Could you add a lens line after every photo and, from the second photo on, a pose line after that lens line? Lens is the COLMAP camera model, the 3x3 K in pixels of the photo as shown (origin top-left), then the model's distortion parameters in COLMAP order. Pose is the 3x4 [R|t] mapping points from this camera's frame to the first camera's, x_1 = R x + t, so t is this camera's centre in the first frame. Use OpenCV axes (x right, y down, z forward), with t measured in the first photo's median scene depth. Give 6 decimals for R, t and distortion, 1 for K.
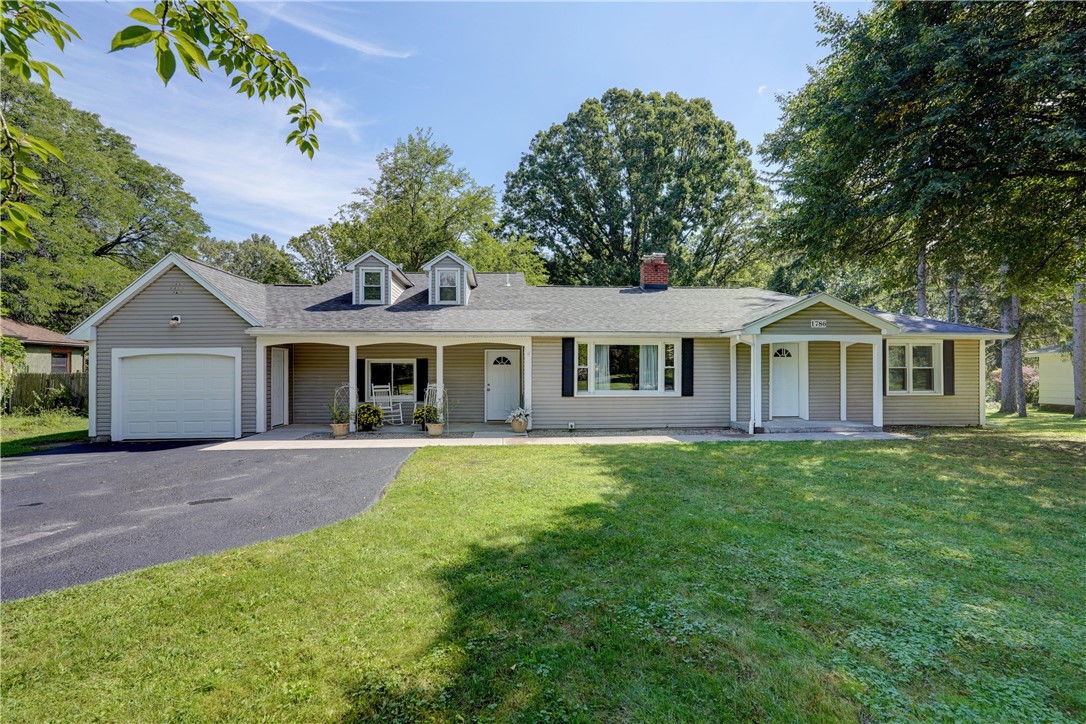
lens RADIAL K [[494.1, 0, 543.0], [0, 494.1, 362.0], [0, 0, 1]] dist [-0.013379, 0.000243]
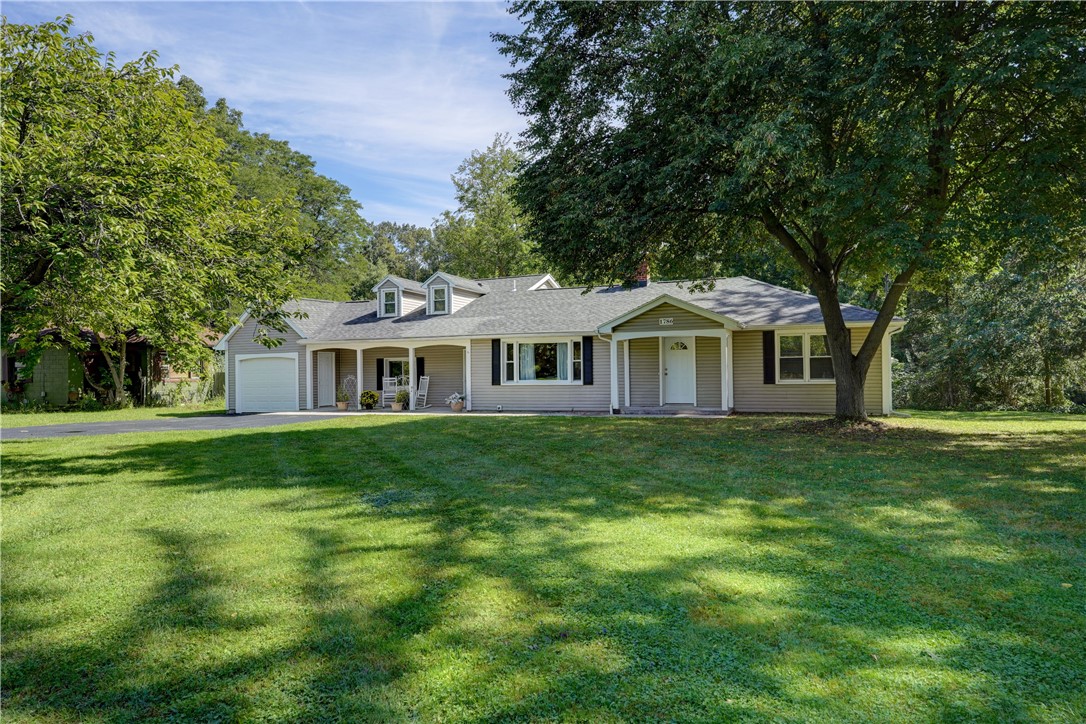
lens RADIAL K [[701.7, 0, 543.0], [0, 701.7, 362.0], [0, 0, 1]] dist [-0.032070, 0.000419]
pose [[0.900542, -0.015765, -0.434483, 0.889565], [0.018833, 0.999819, 0.002758, 0.007347], [0.434361, -0.010666, 0.900676, -0.545965]]
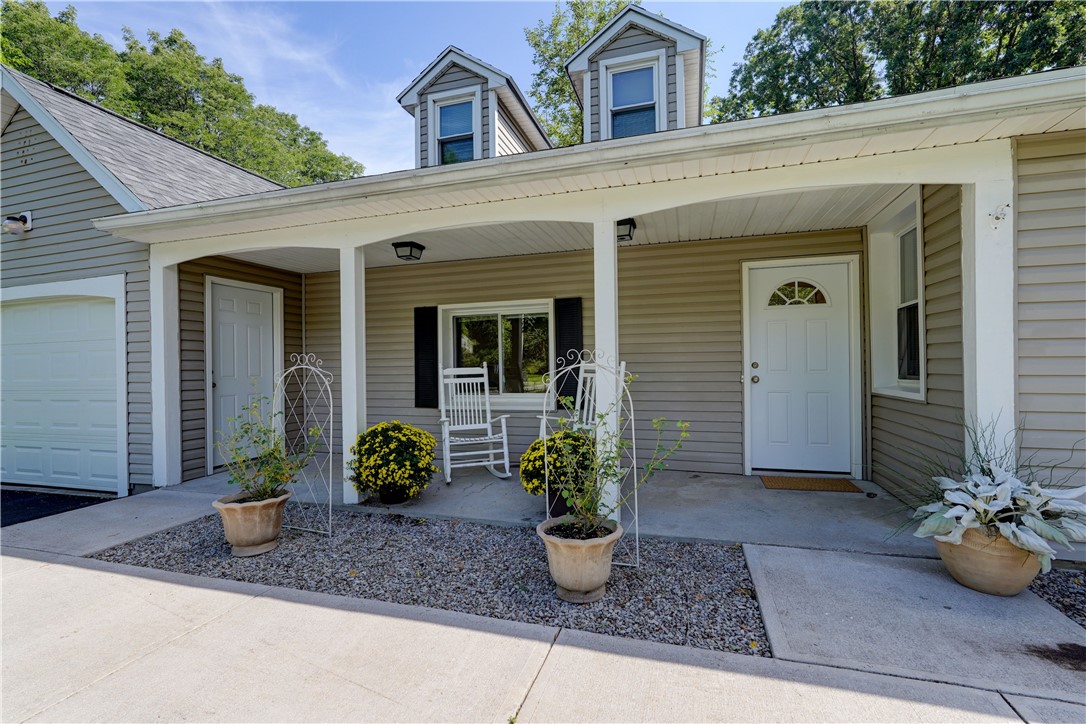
lens RADIAL K [[491.0, 0, 543.0], [0, 491.0, 362.0], [0, 0, 1]] dist [0.004809, 0.000693]
pose [[0.927088, -0.012580, -0.374634, -0.127339], [0.018314, 0.999763, 0.011749, 0.039764], [0.374397, -0.017753, 0.927098, 0.671952]]
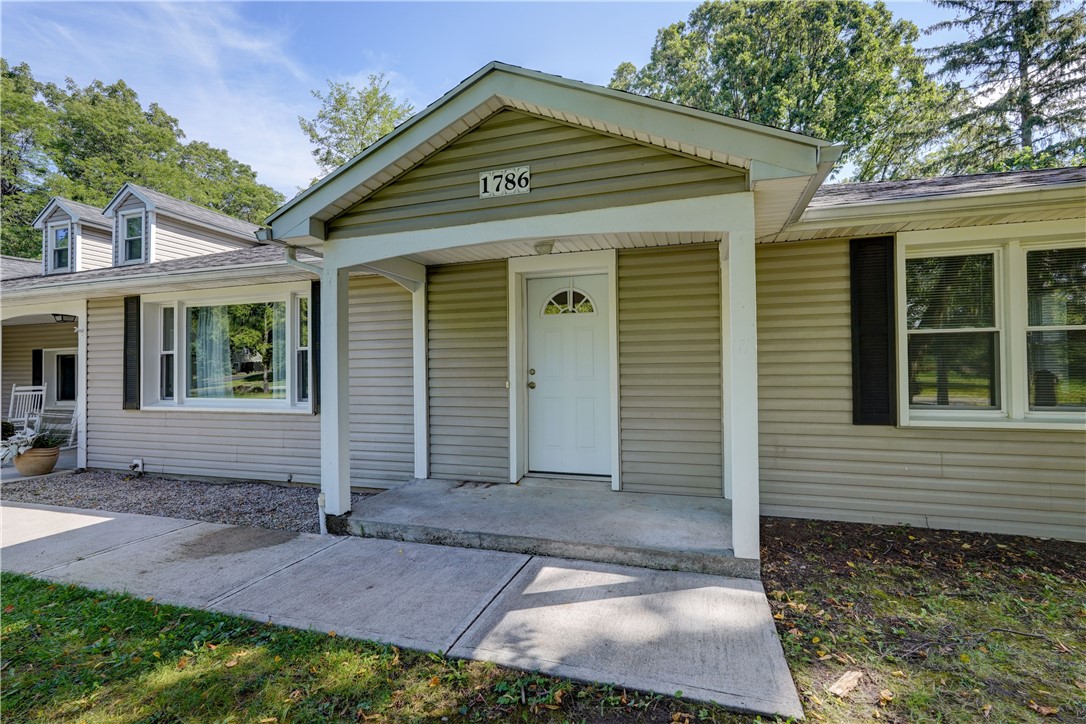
lens RADIAL K [[494.1, 0, 543.0], [0, 494.1, 362.0], [0, 0, 1]] dist [-0.013379, 0.000243]
pose [[0.928157, -0.015622, -0.371860, 0.603819], [0.013711, 0.999876, -0.007782, 0.028657], [0.371936, 0.002124, 0.928256, 0.641512]]
